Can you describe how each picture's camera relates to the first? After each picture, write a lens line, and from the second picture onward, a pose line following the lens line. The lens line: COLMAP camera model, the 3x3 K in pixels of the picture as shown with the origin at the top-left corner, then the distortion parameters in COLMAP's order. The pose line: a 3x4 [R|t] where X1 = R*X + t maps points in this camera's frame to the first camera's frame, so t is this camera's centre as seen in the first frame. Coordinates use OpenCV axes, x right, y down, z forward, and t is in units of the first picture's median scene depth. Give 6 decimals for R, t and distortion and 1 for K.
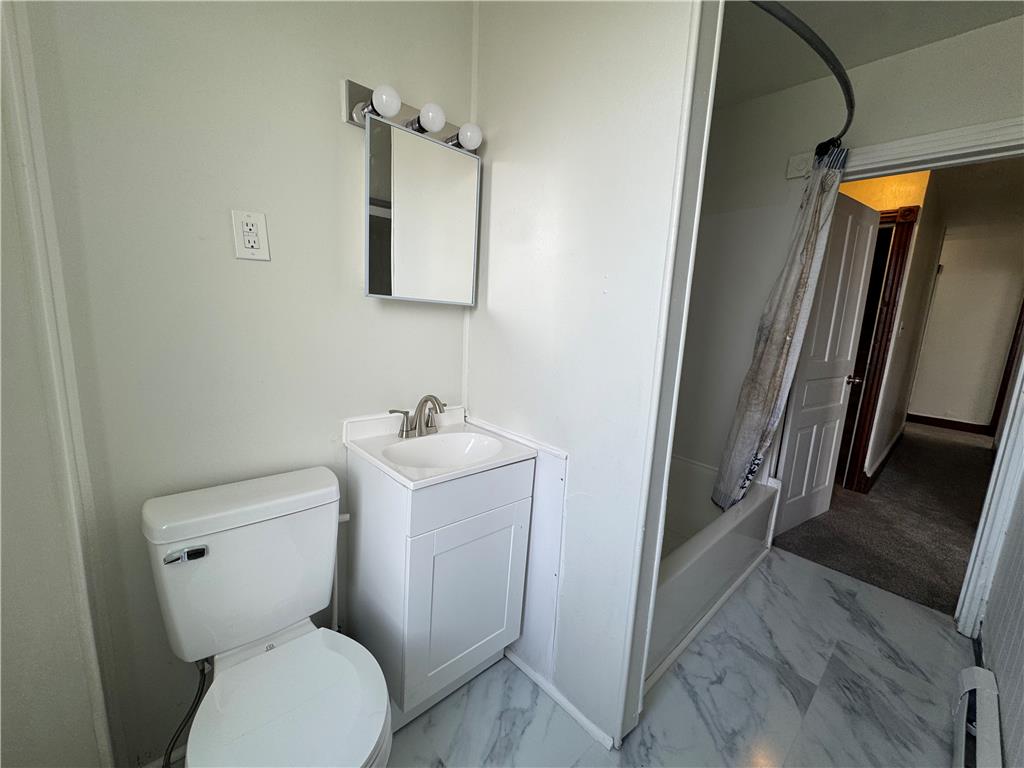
lens RADIAL K [[406.1, 0, 512.0], [0, 406.1, 384.0], [0, 0, 1]] dist [-0.000749, -0.000035]
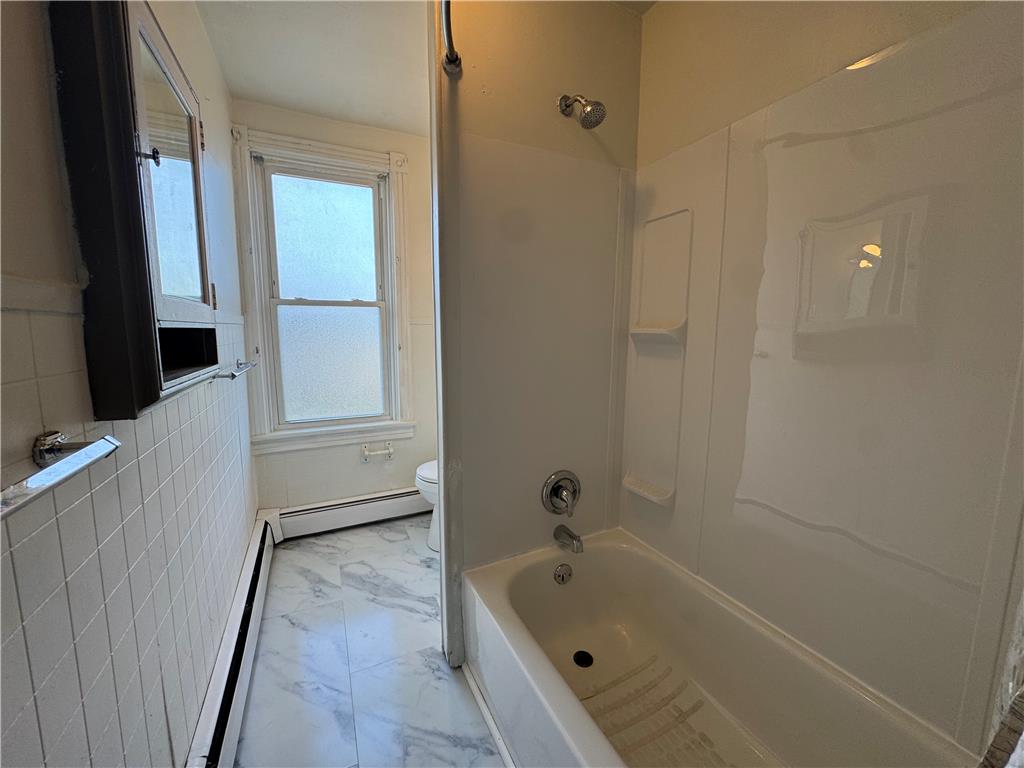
lens RADIAL K [[409.1, 0, 510.8], [0, 409.1, 382.9], [0, 0, 1]] dist [-0.001828, -0.000082]
pose [[-0.287147, 0.071069, -0.955246, 1.128135], [-0.178495, 0.975807, 0.126254, -0.131923], [0.941109, 0.206760, -0.267515, 1.106233]]
